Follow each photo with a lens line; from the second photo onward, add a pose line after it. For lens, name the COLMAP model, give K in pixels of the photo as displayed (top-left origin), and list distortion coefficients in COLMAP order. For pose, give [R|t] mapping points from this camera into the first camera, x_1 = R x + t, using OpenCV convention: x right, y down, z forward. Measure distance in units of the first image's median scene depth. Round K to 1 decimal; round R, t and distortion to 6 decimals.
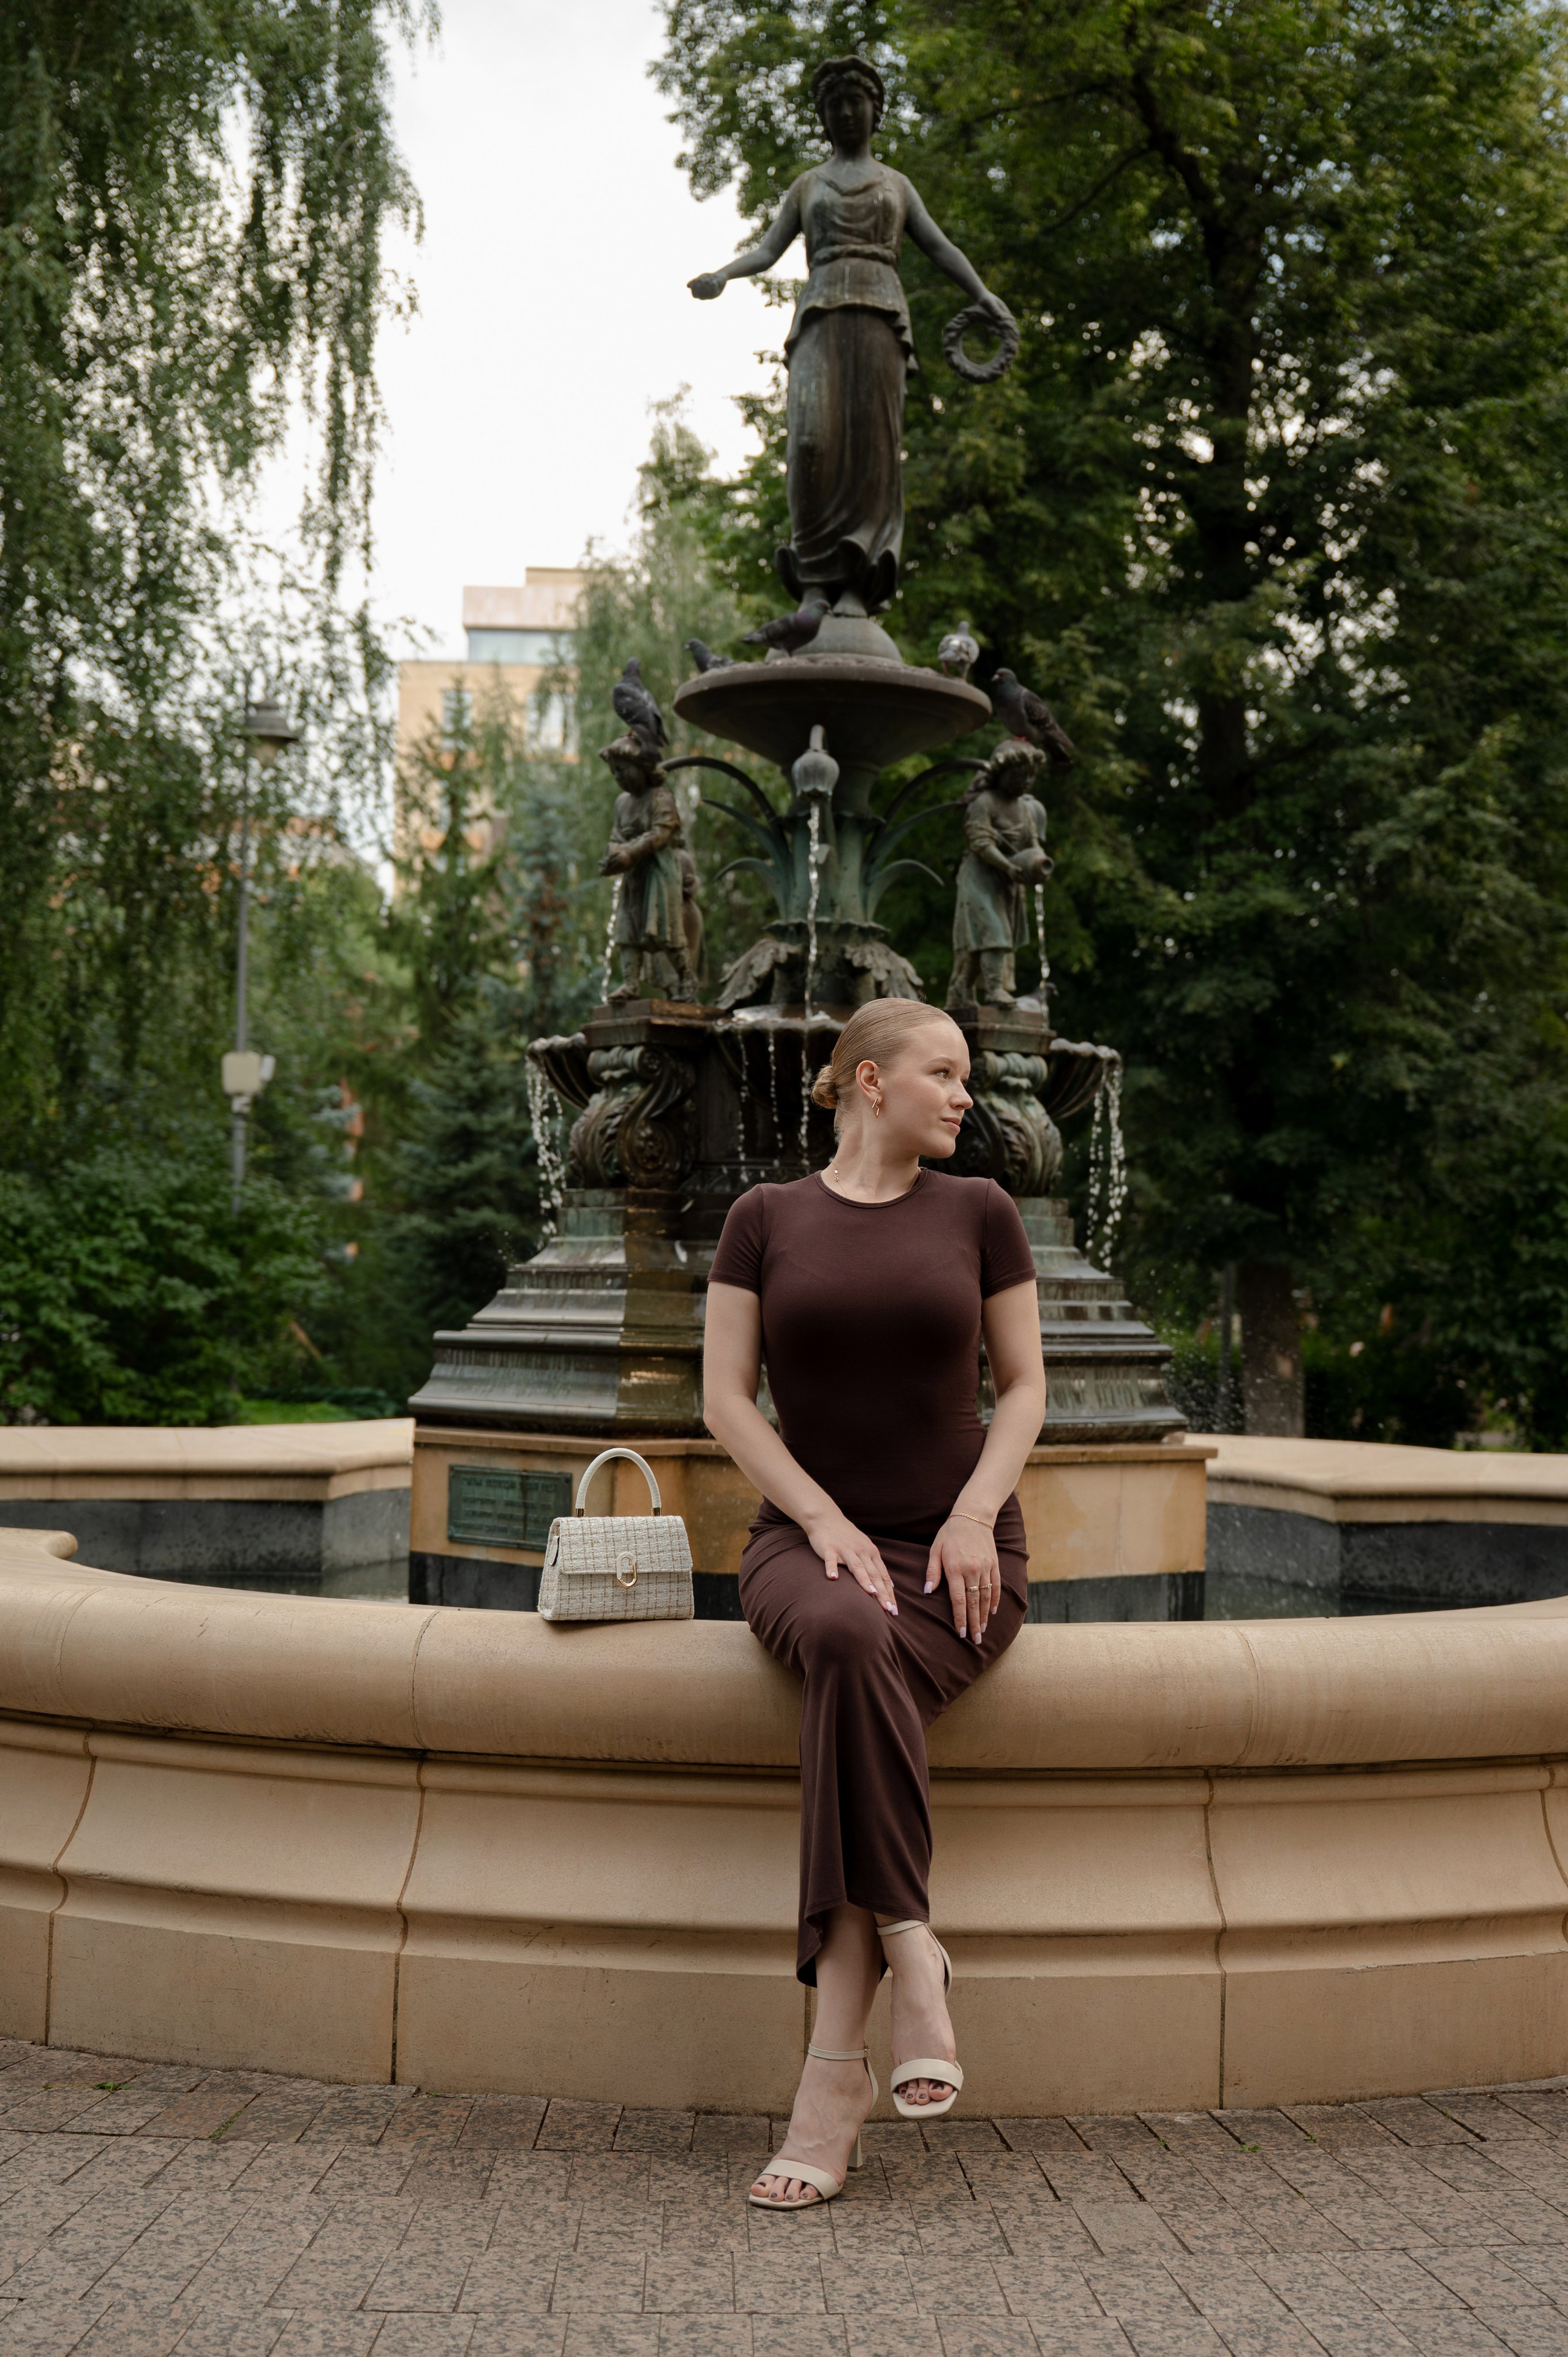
lens RADIAL K [[2746.0, 0, 796.2], [0, 2746.0, 1247.1], [0, 0, 1]] dist [0.014617, 0.224348]
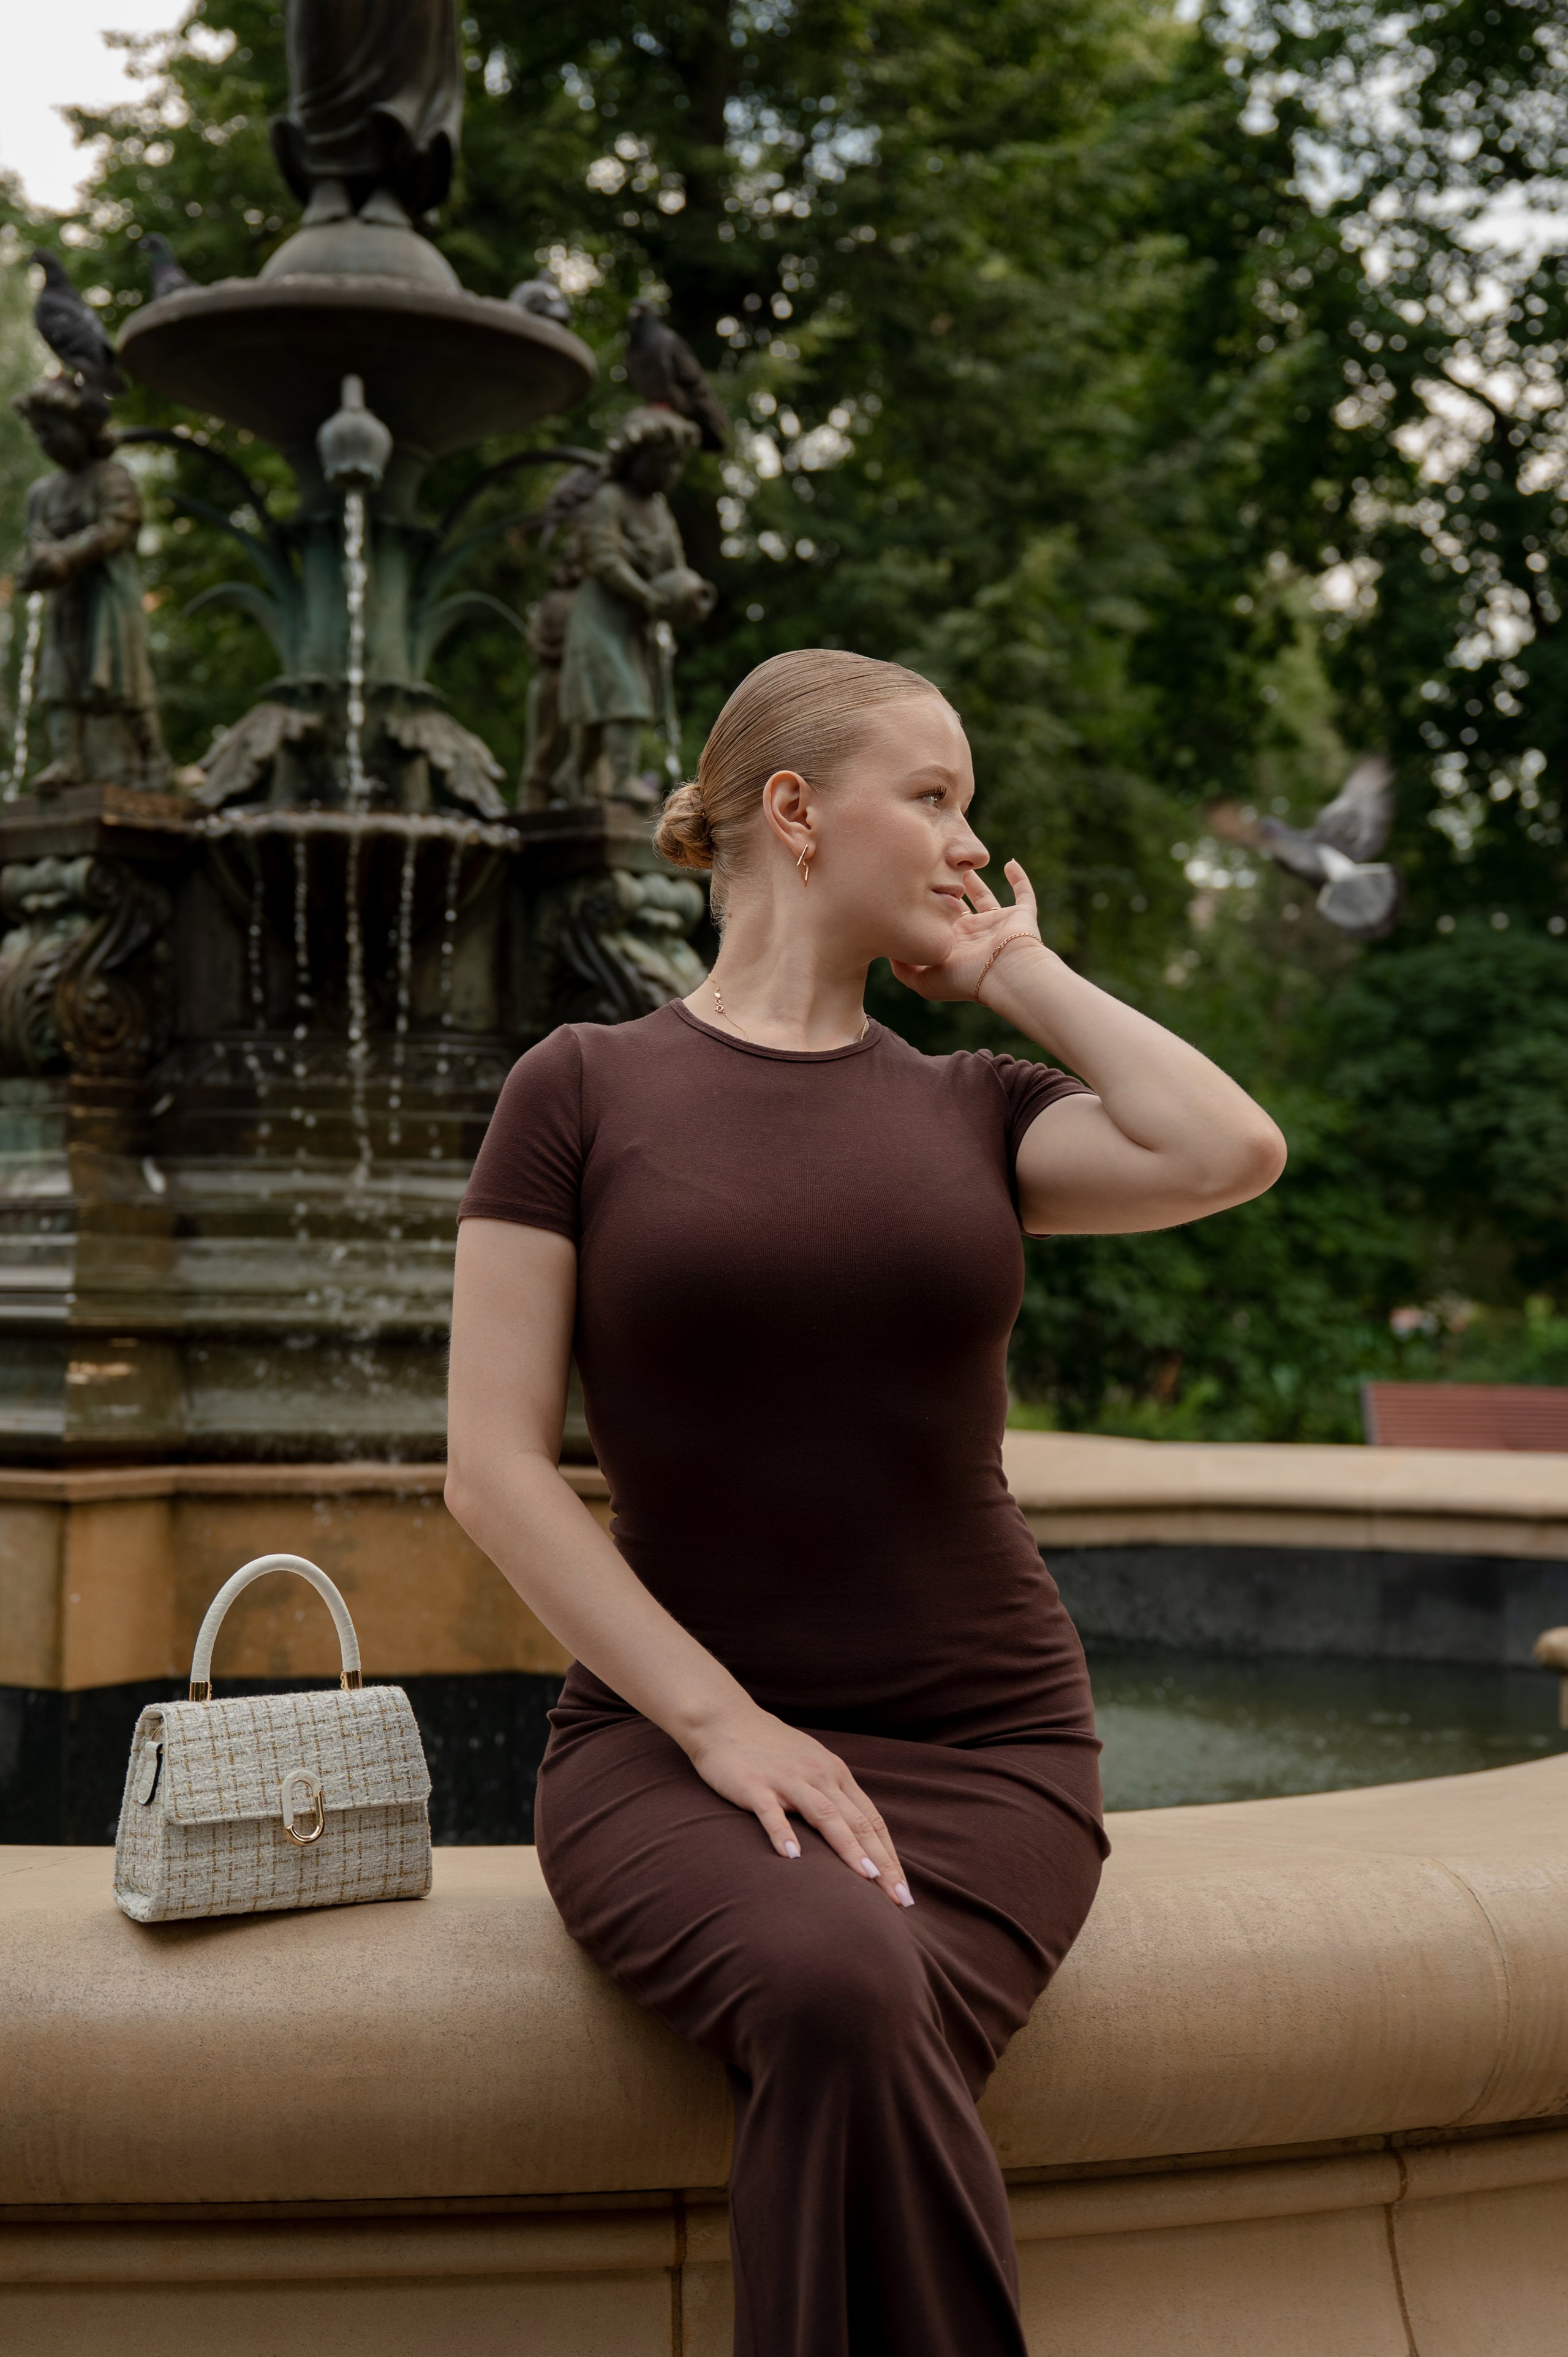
lens RADIAL K [[3251.9, 0, 774.6], [0, 3251.9, 1205.4], [0, 0, 1]] dist [-0.017625, 0.320386]
pose [[0.980936, -0.008012, 0.194168, -0.044803], [0.006621, 0.999948, 0.007810, 0.003507], [-0.194221, -0.006375, 0.980937, 0.207830]]
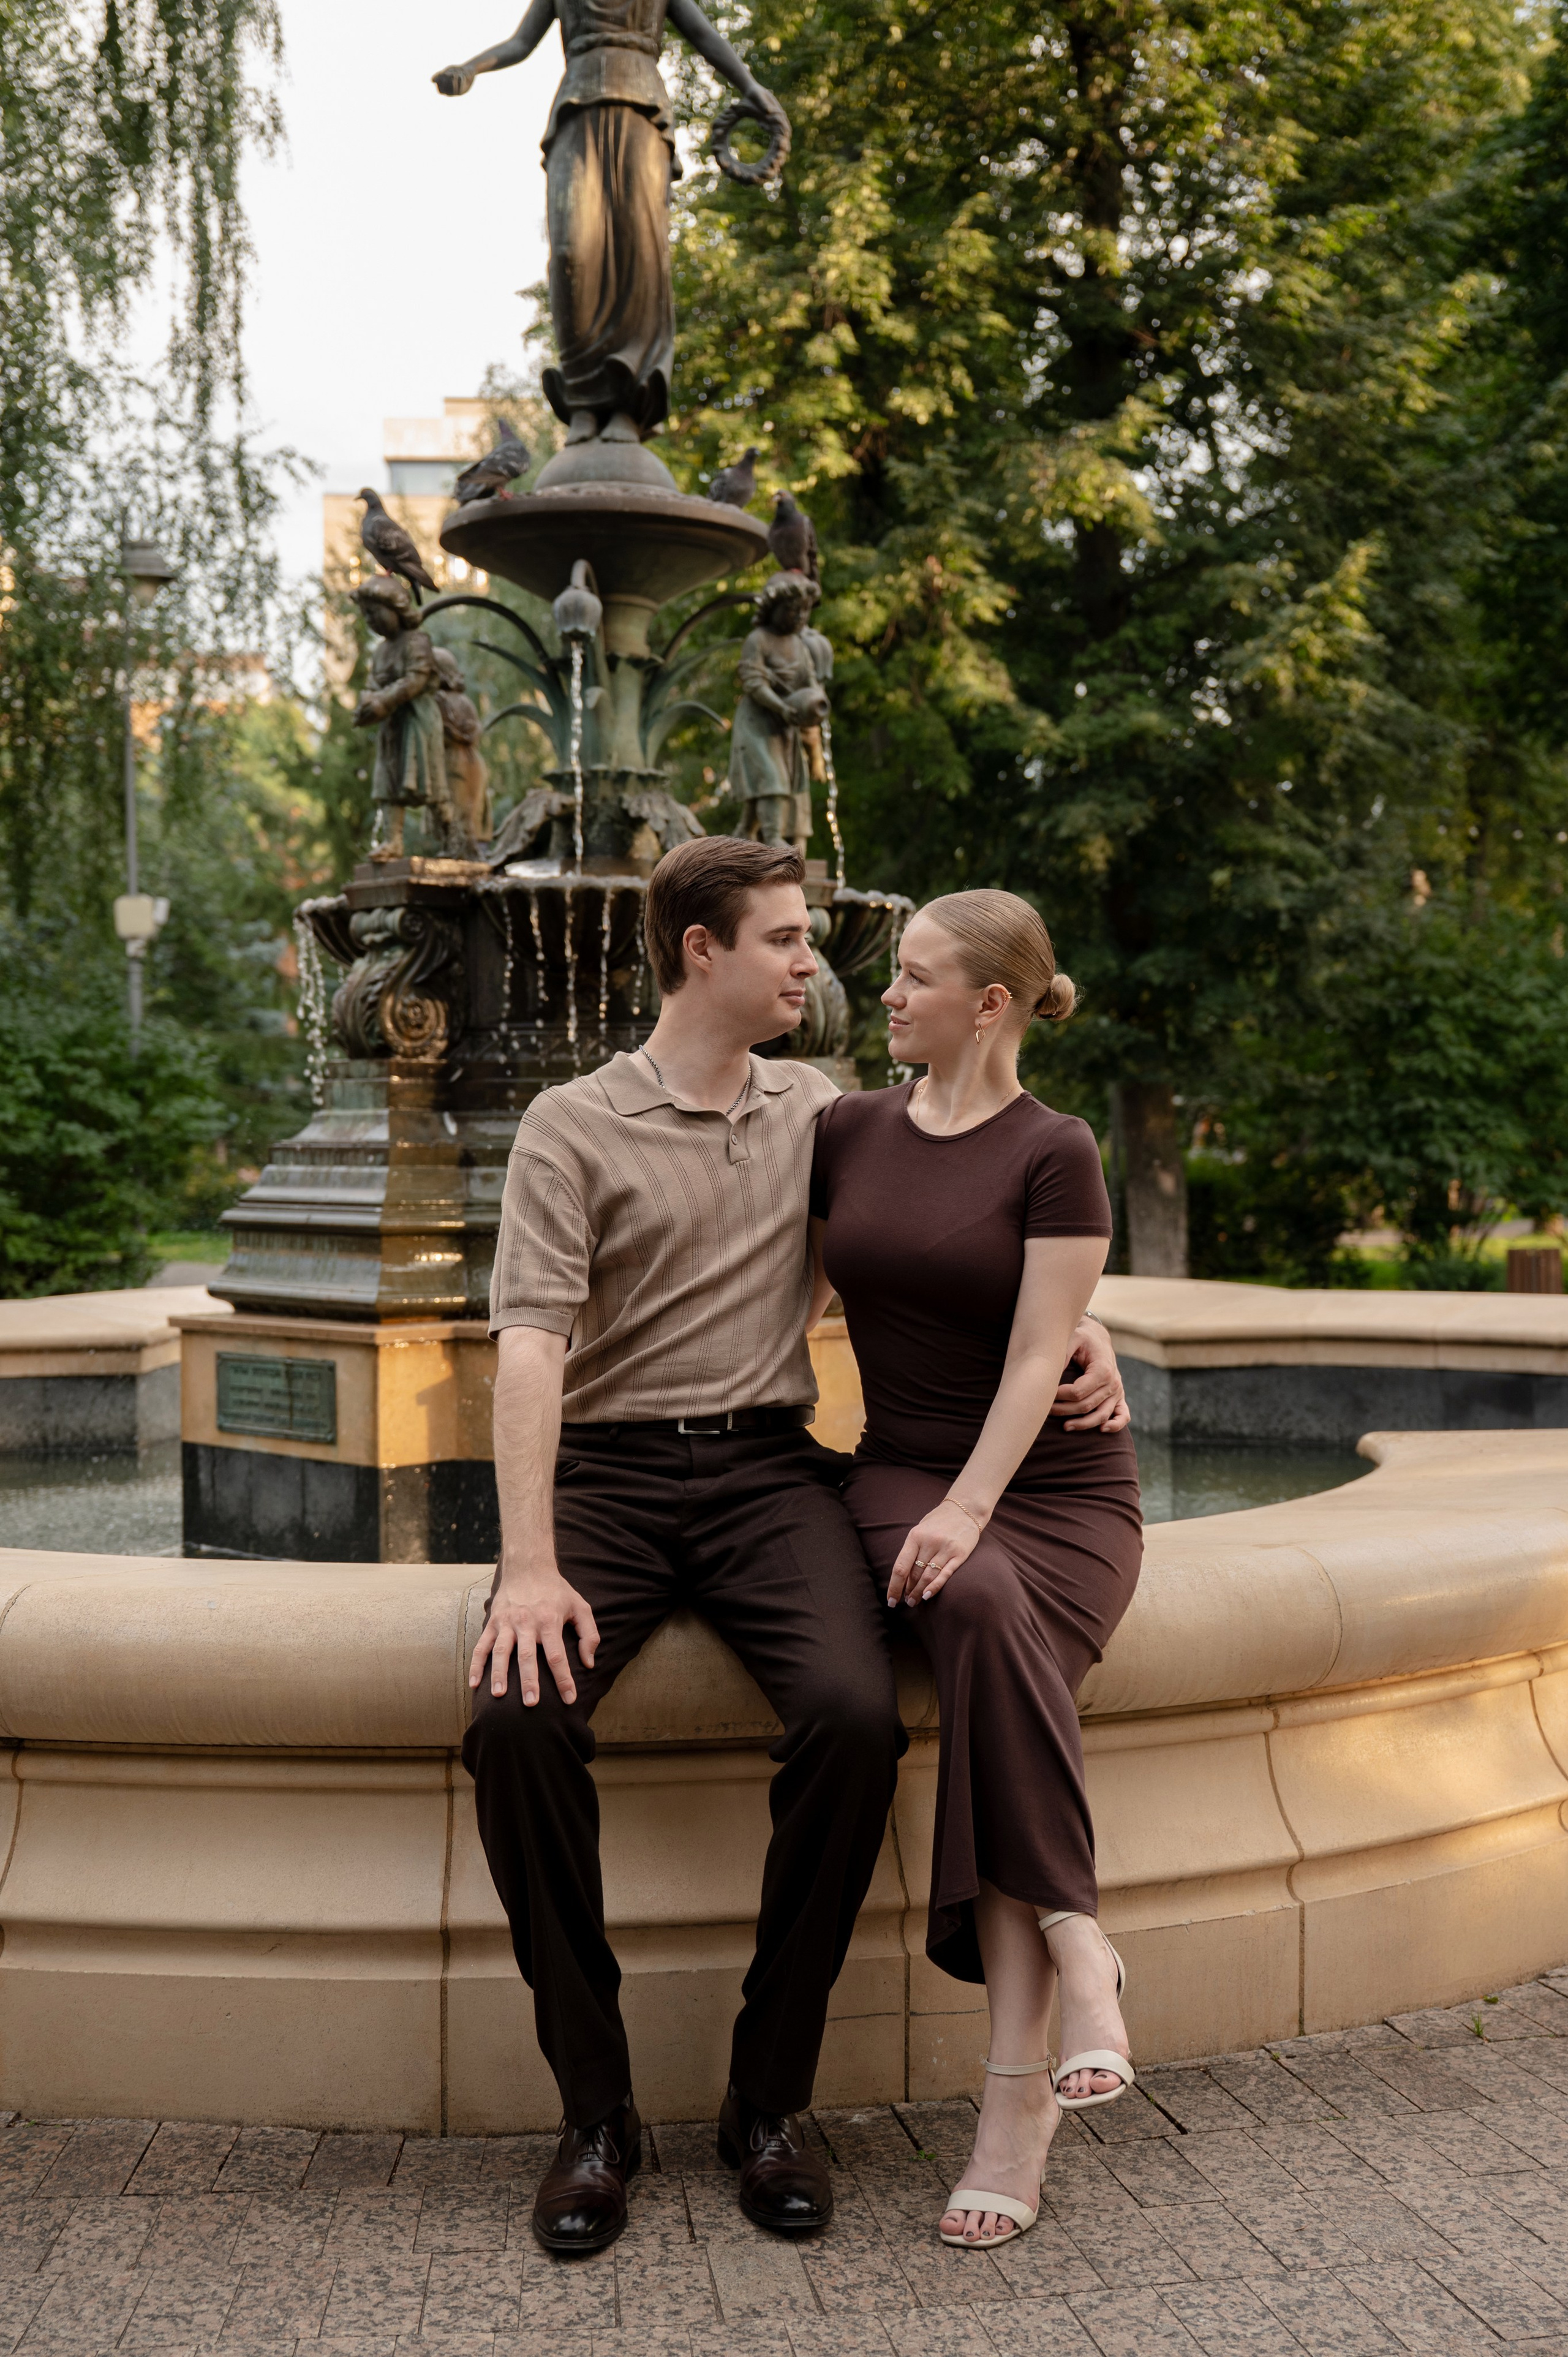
lens RADIAL K [[2649.7, 0, 788.6], [0, 2649.7, 1246.2], [0, 0, 1]] dist [0.019102, 0.163792]
pose [[0.999358, -0.027123, 0.023417, 0.049904], [0.025464, 0.997330, 0.068441, -0.014993], [-0.025211, -0.067801, 0.997380, 0.070291]]
